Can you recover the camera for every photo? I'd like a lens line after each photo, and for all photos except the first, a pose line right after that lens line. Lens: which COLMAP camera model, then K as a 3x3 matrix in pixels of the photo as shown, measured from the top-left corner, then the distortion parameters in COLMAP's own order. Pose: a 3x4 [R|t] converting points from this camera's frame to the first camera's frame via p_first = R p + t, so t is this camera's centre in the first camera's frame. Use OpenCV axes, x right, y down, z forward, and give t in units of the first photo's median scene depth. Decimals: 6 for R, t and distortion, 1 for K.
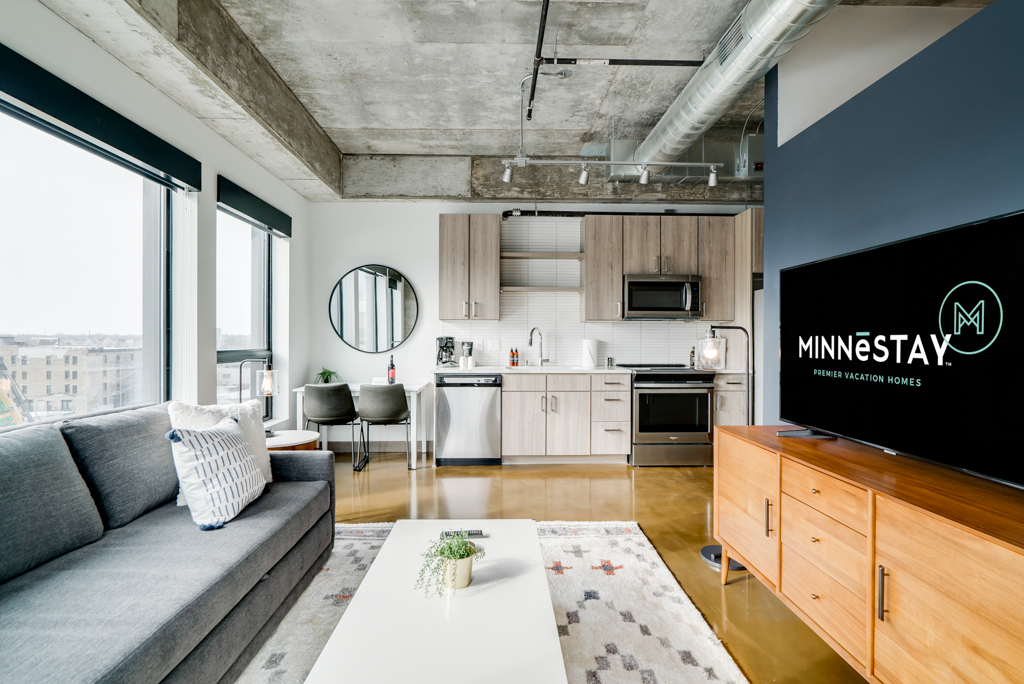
lens RADIAL K [[490.5, 0, 523.7], [0, 490.5, 343.0], [0, 0, 1]] dist [-0.001776, 0.000778]
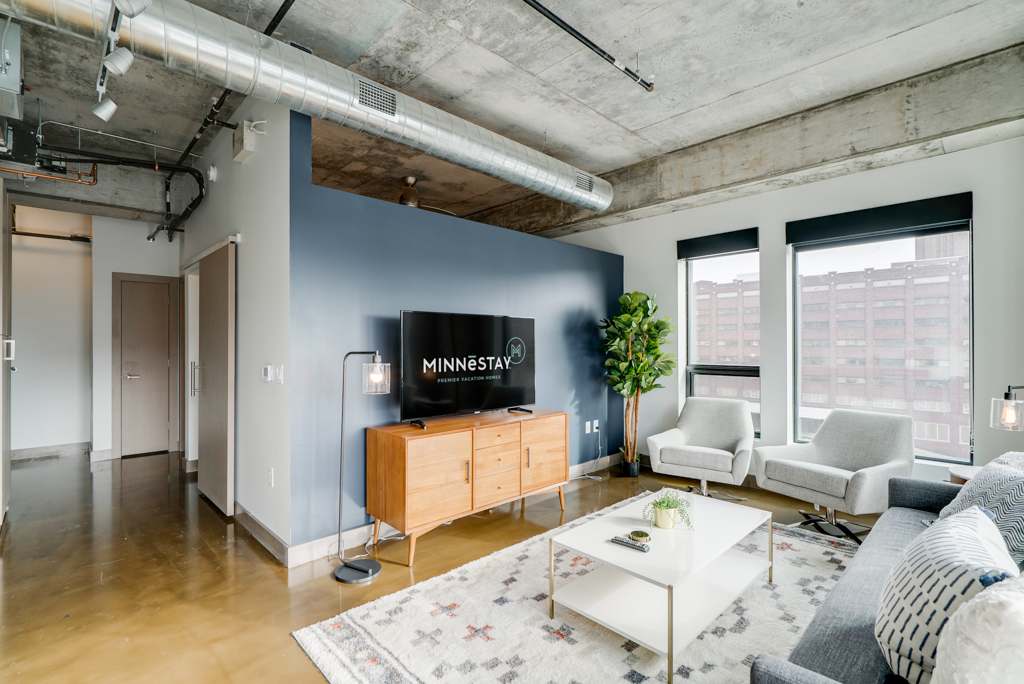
lens RADIAL K [[480.4, 0, 526.4], [0, 480.4, 342.8], [0, 0, 1]] dist [0.002479, 0.001283]
pose [[-0.680241, -0.000859, 0.732988, -0.361958], [0.001614, 0.999995, 0.002669, -0.032958], [-0.732987, 0.002998, -0.680236, 0.898414]]
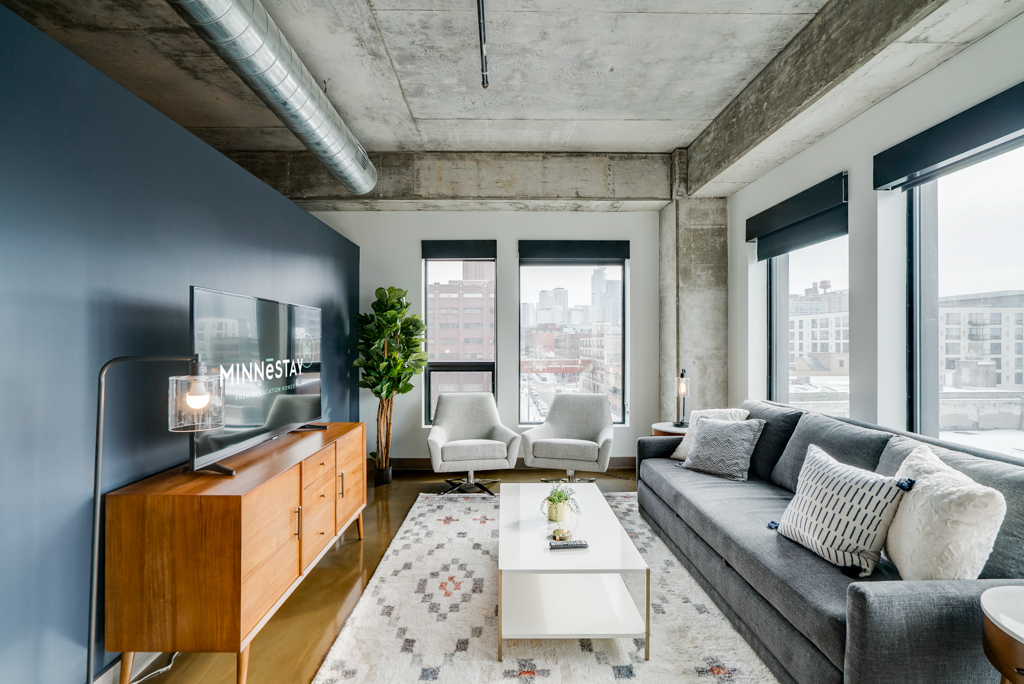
lens RADIAL K [[457.3, 0, 507.2], [0, 457.3, 340.9], [0, 0, 1]] dist [-0.001721, 0.000337]
pose [[-0.999831, -0.004121, 0.017938, -0.000439], [-0.004095, 0.999991, 0.001491, -0.032086], [-0.017944, 0.001418, -0.999838, 0.952260]]
